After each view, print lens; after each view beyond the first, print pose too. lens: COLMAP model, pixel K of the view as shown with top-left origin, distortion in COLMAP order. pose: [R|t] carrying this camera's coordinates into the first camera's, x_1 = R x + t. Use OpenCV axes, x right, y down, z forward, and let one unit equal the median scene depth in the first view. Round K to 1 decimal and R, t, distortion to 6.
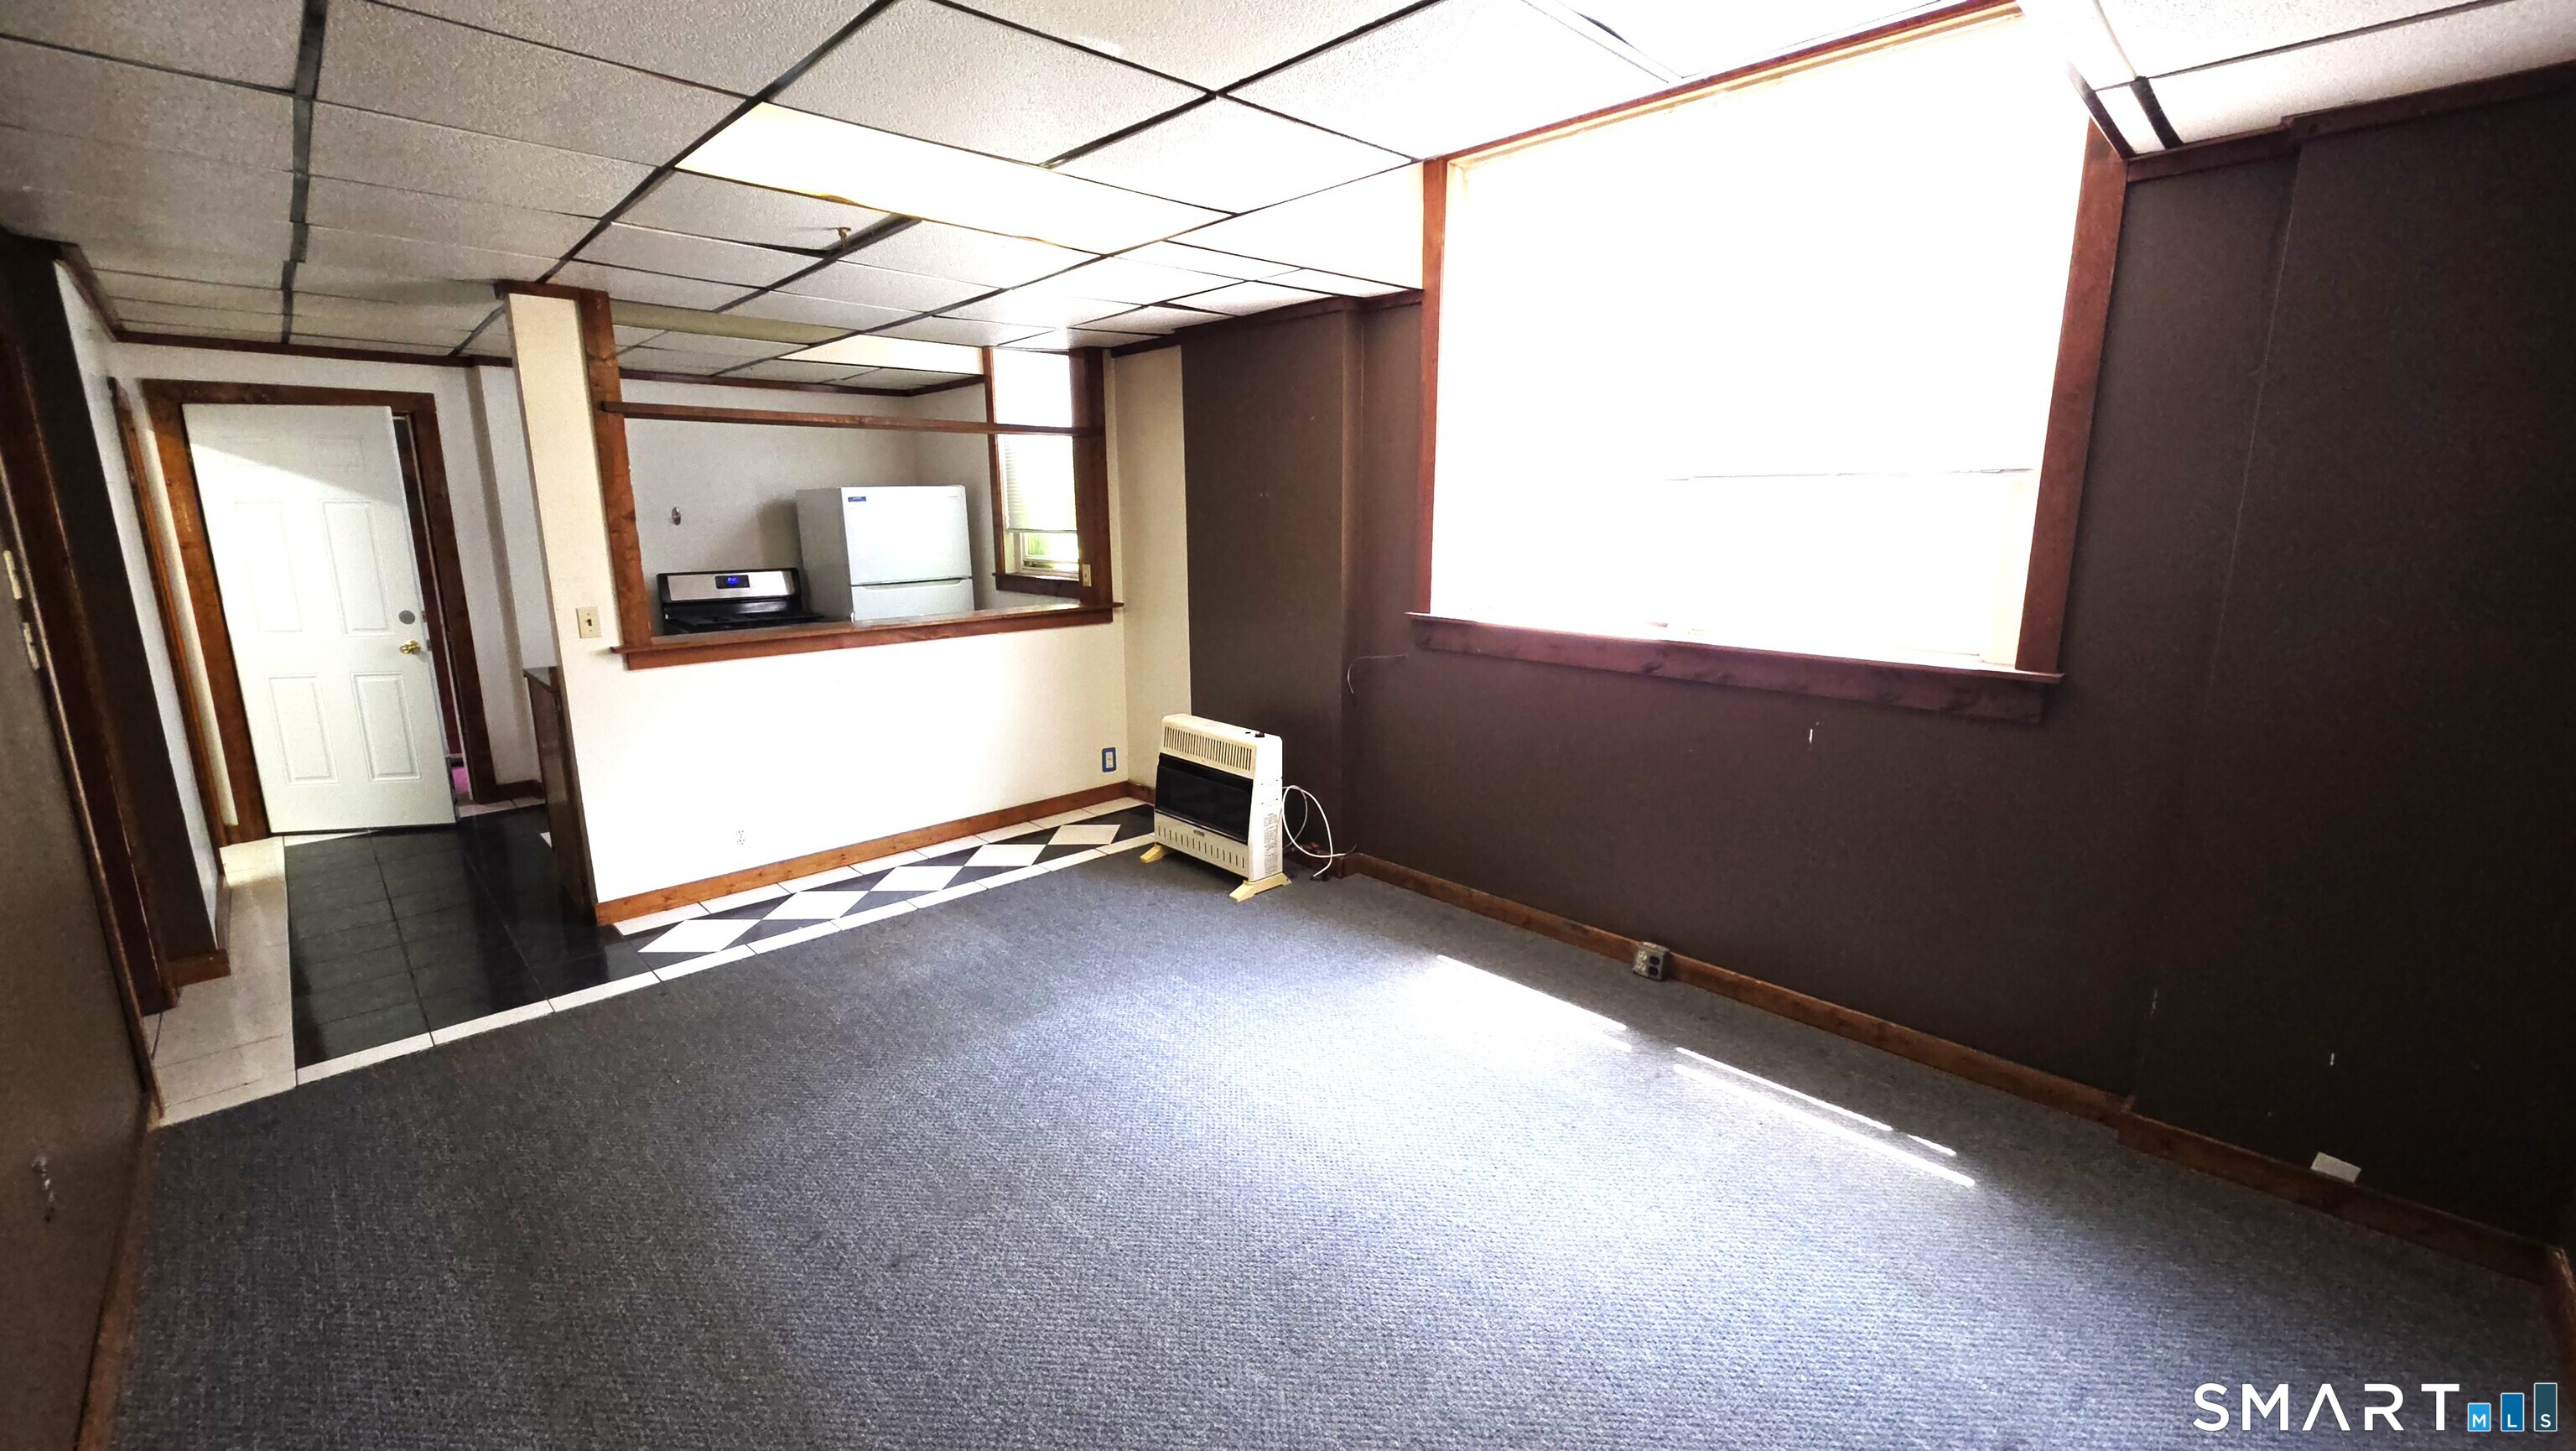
lens RADIAL K [[1028.2, 0, 1280.2], [0, 1028.2, 713.4], [0, 0, 1]] dist [-0.011668, 0.002801]
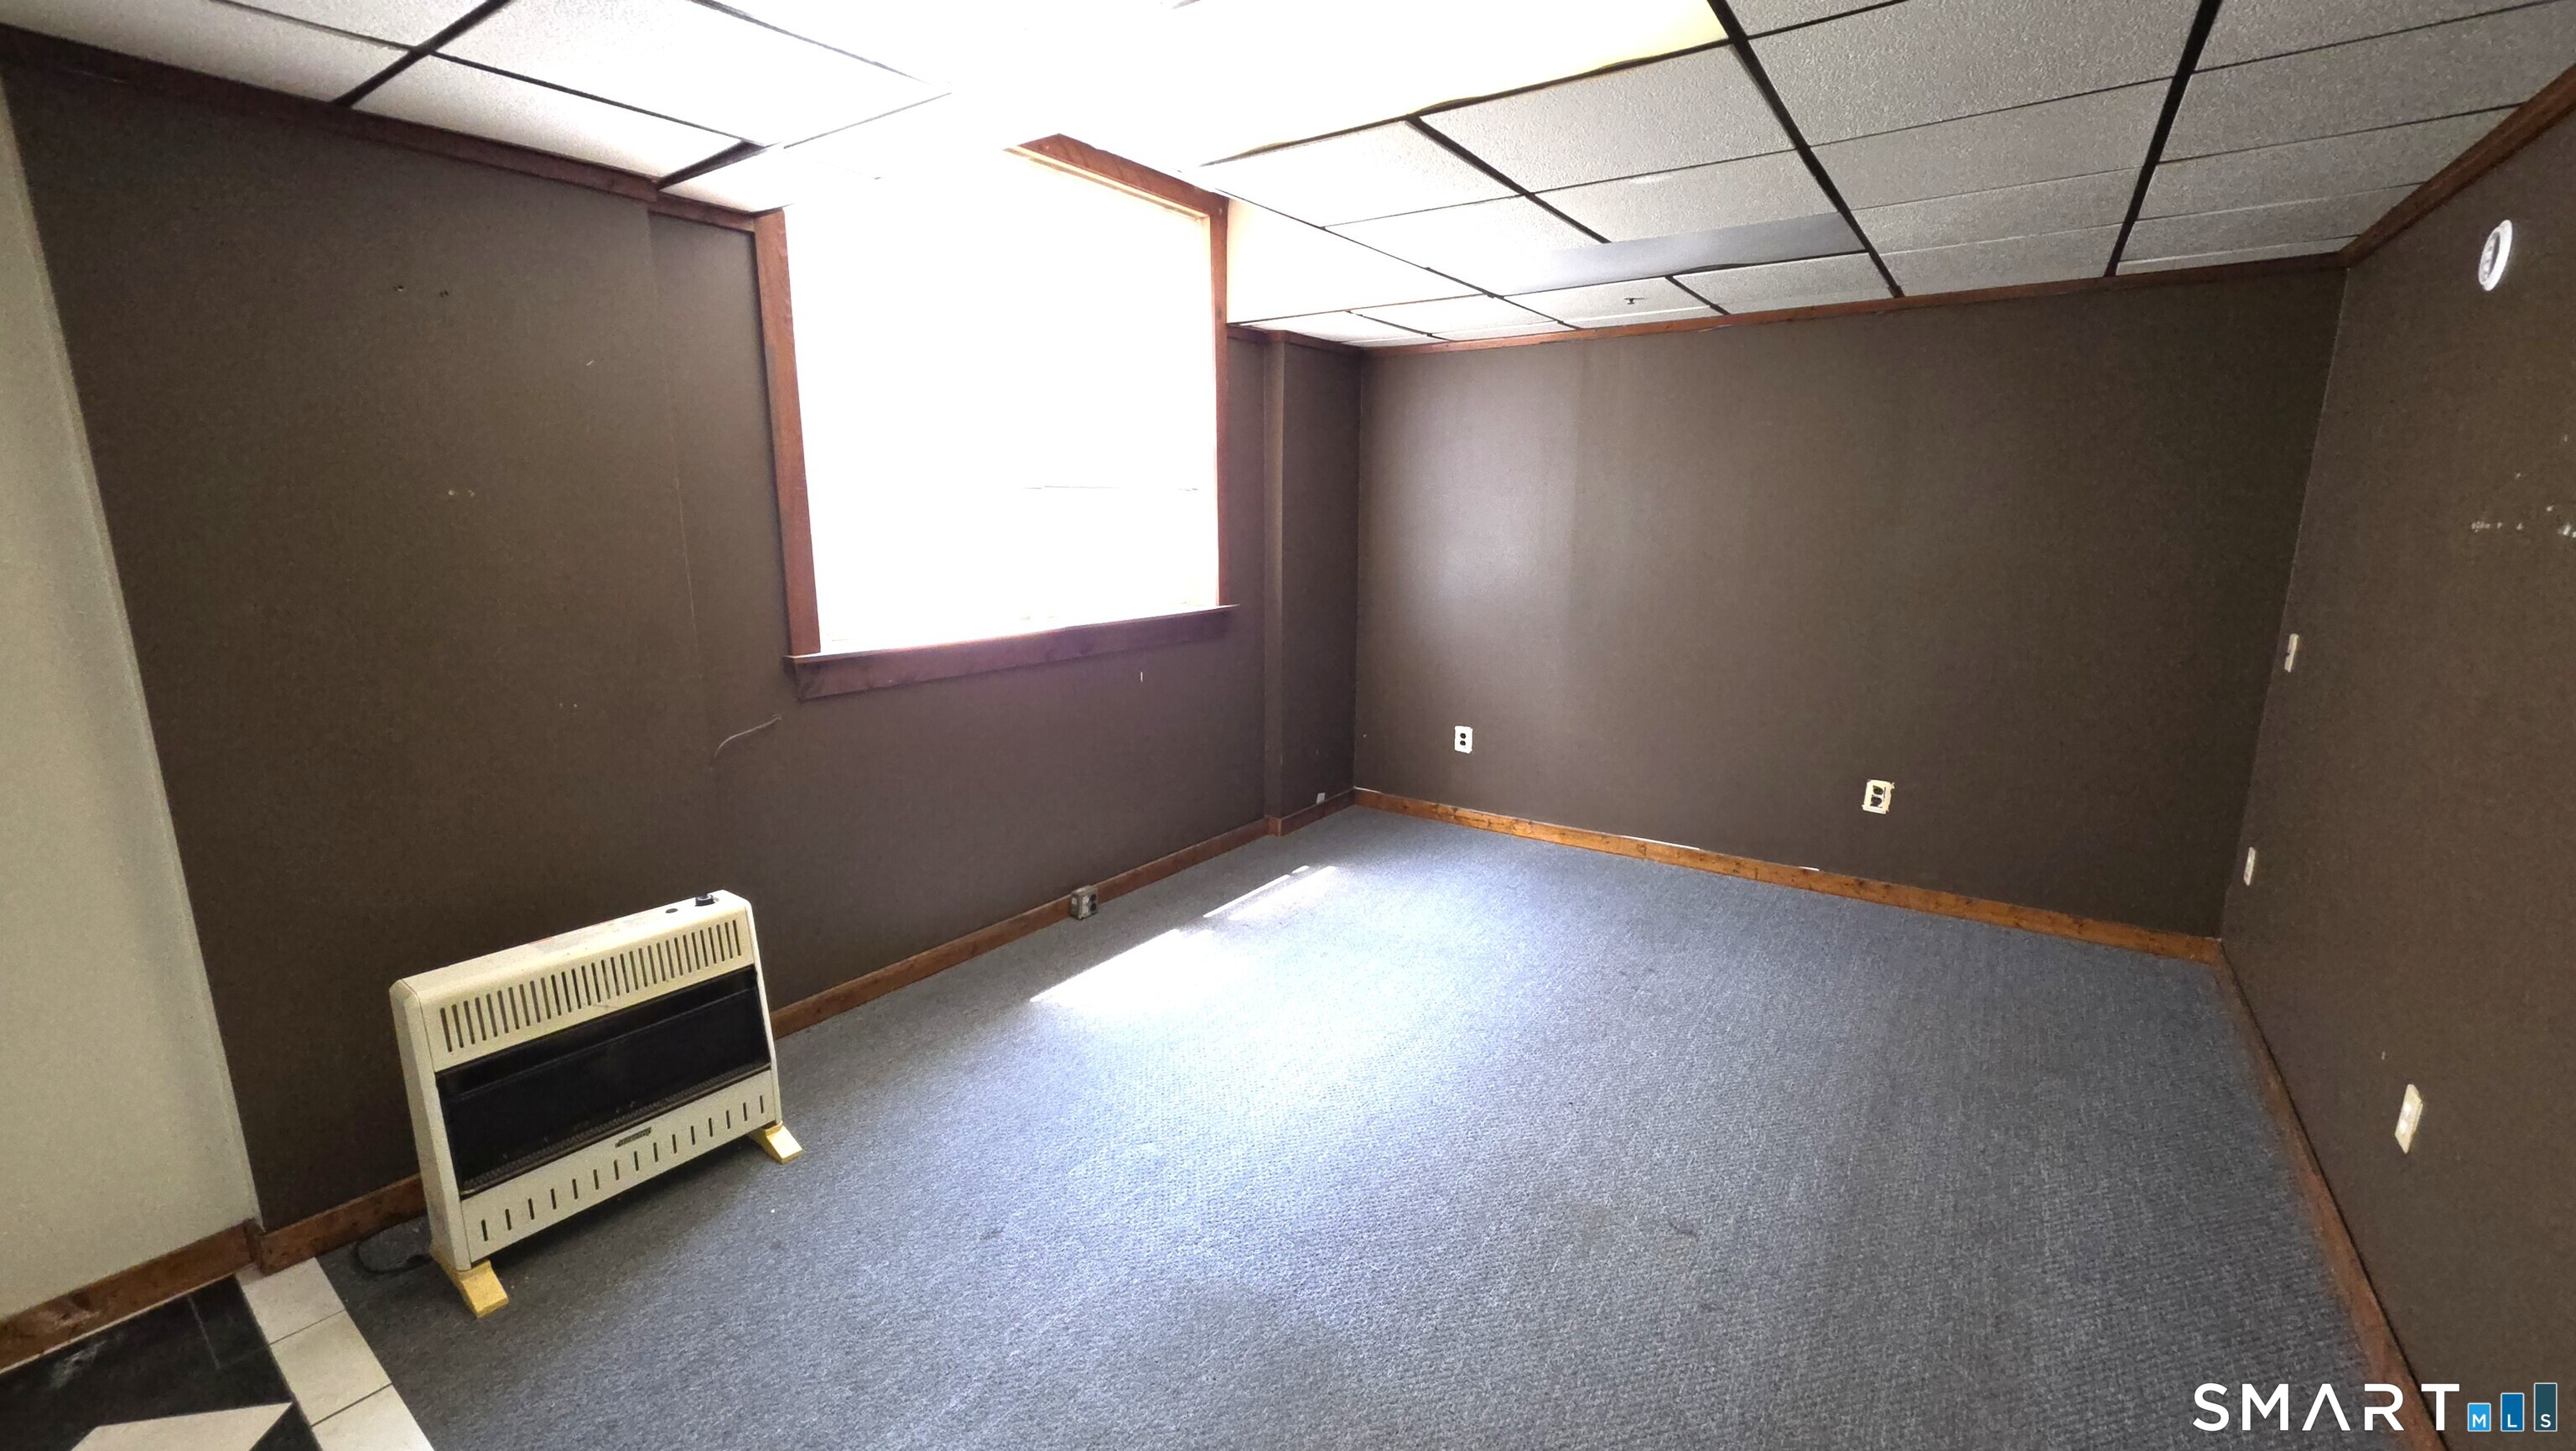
lens RADIAL K [[1028.2, 0, 1280.2], [0, 1028.2, 713.4], [0, 0, 1]] dist [-0.011668, 0.002801]
pose [[-0.173107, -0.192592, 0.965889, -0.825435], [0.195318, 0.954504, 0.225327, -0.197736], [-0.965342, 0.227661, -0.127615, 0.961241]]
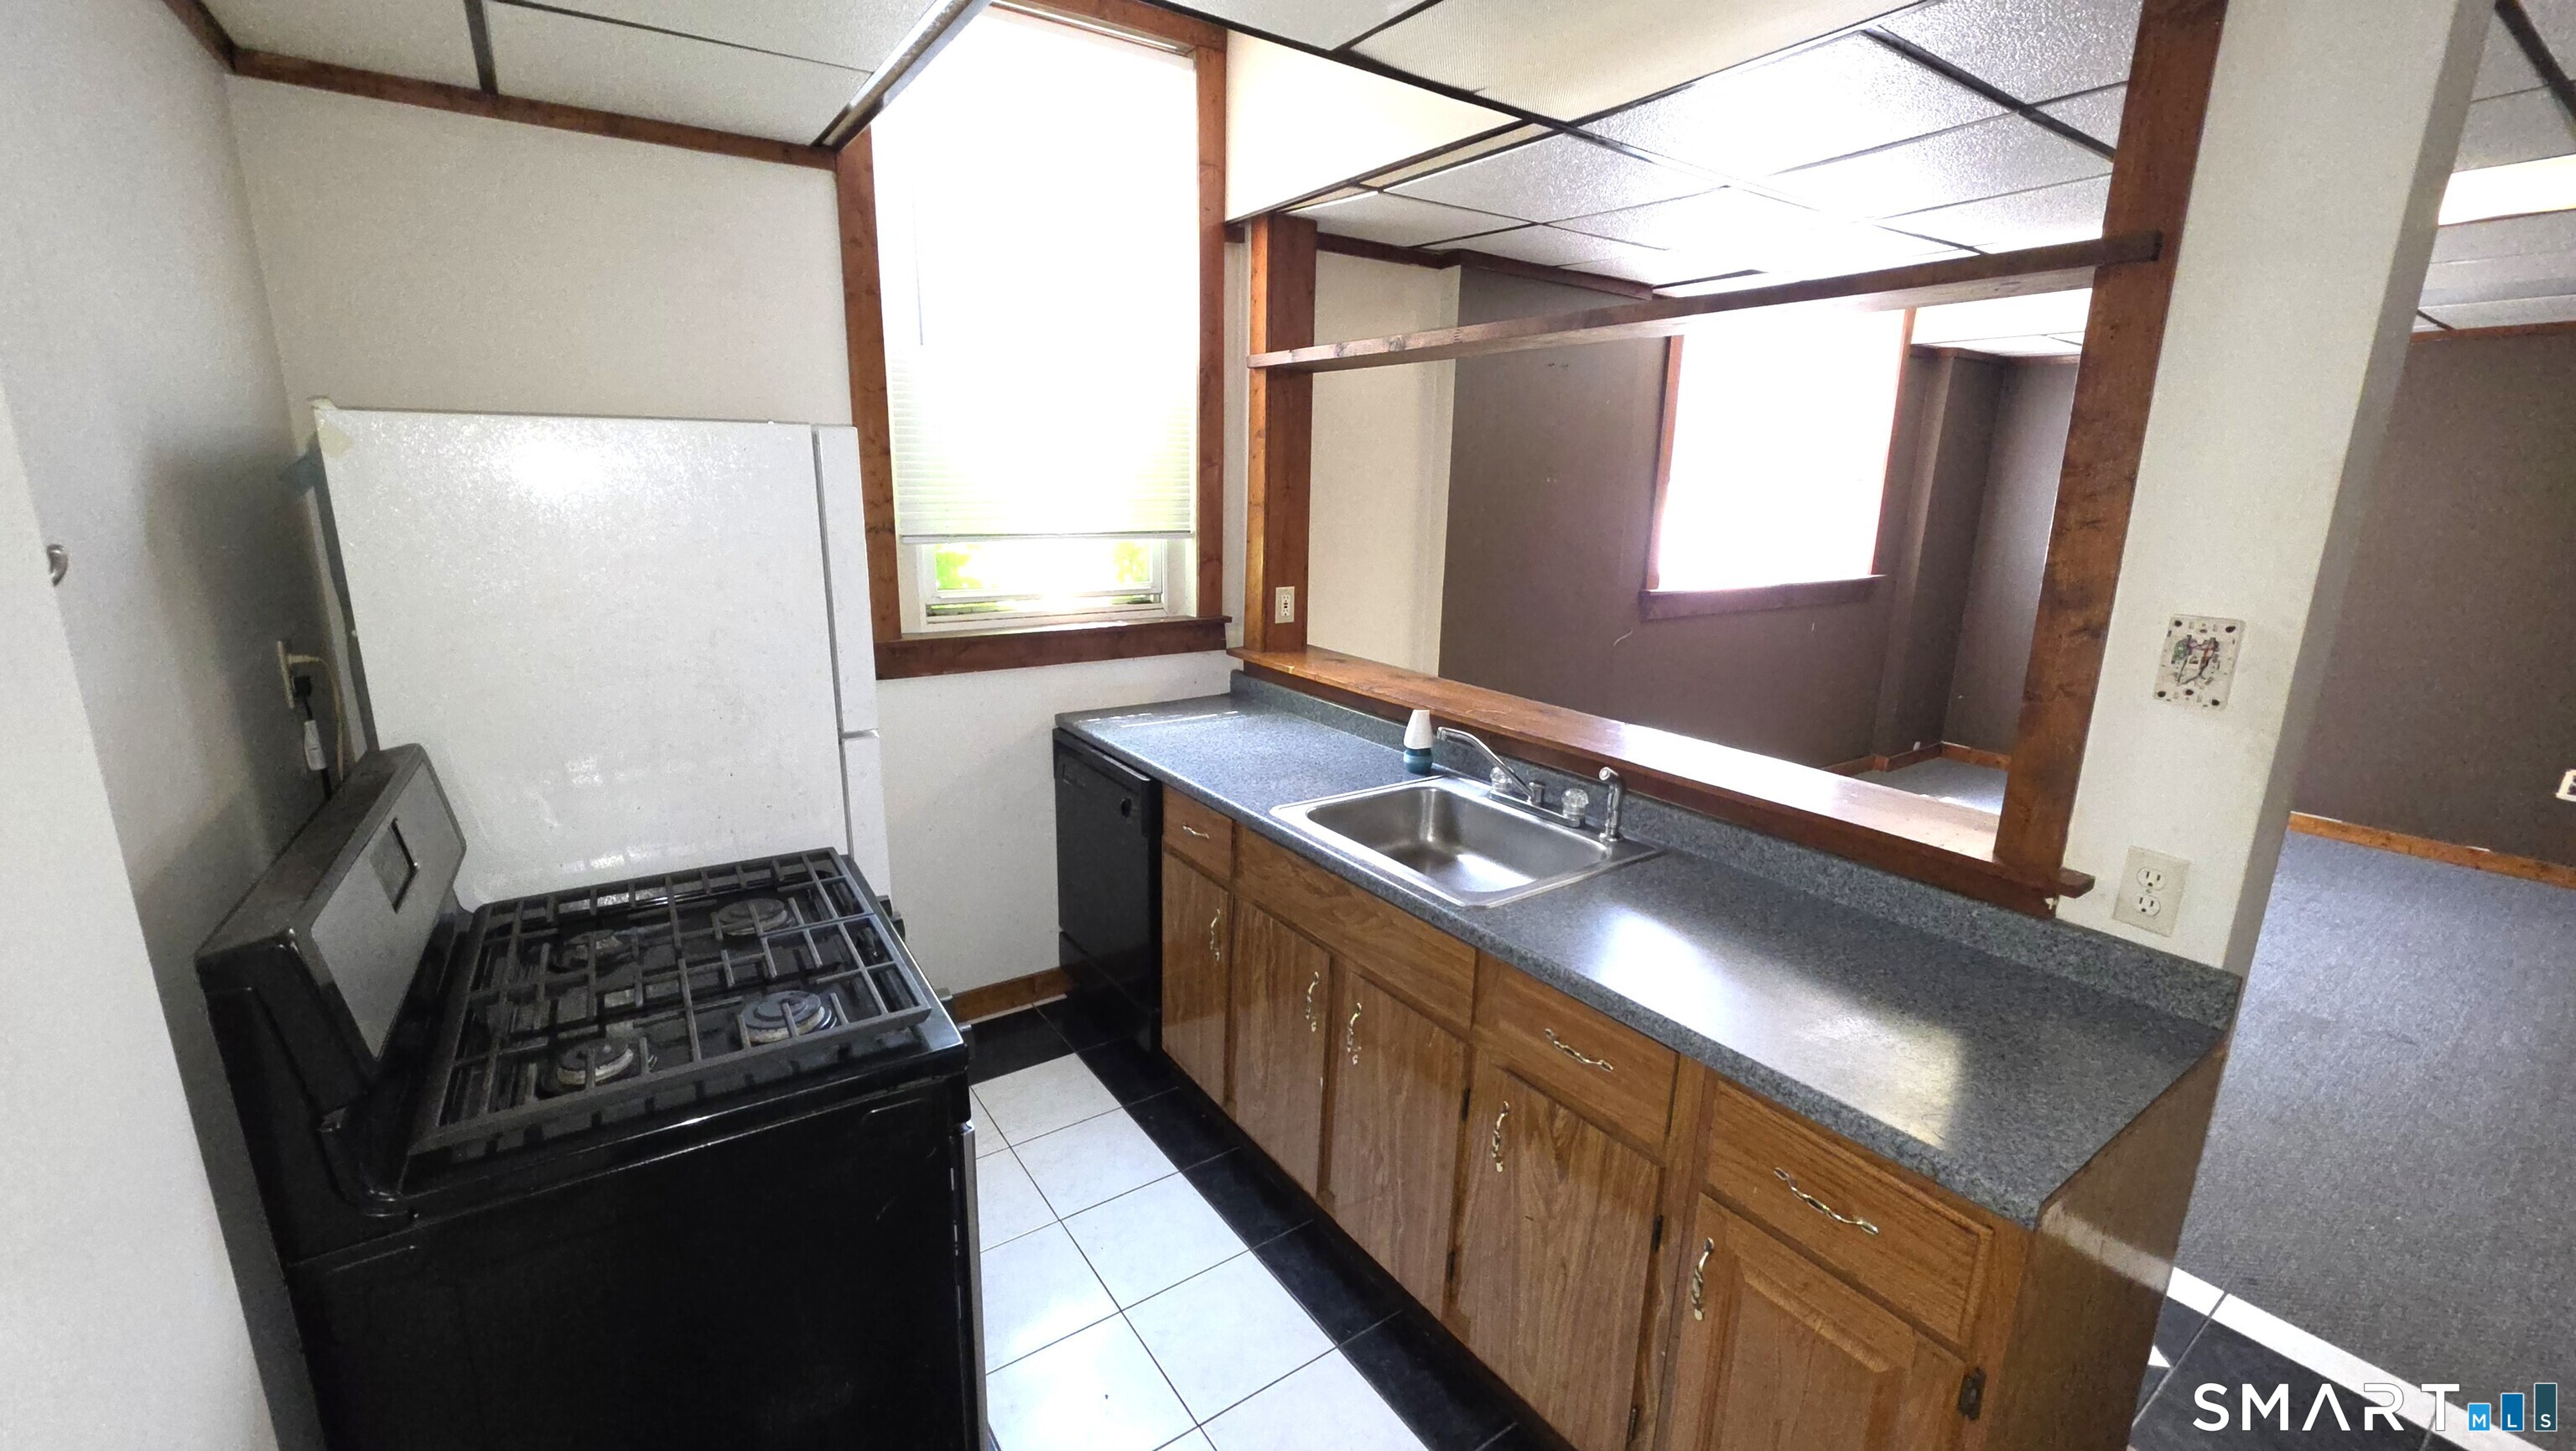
lens RADIAL K [[1028.2, 0, 1280.2], [0, 1028.2, 713.4], [0, 0, 1]] dist [-0.011668, 0.002801]
pose [[0.173525, -0.226878, 0.958340, -1.300929], [0.185856, 0.963161, 0.194367, -0.337100], [-0.967133, 0.144386, 0.209300, 1.464527]]
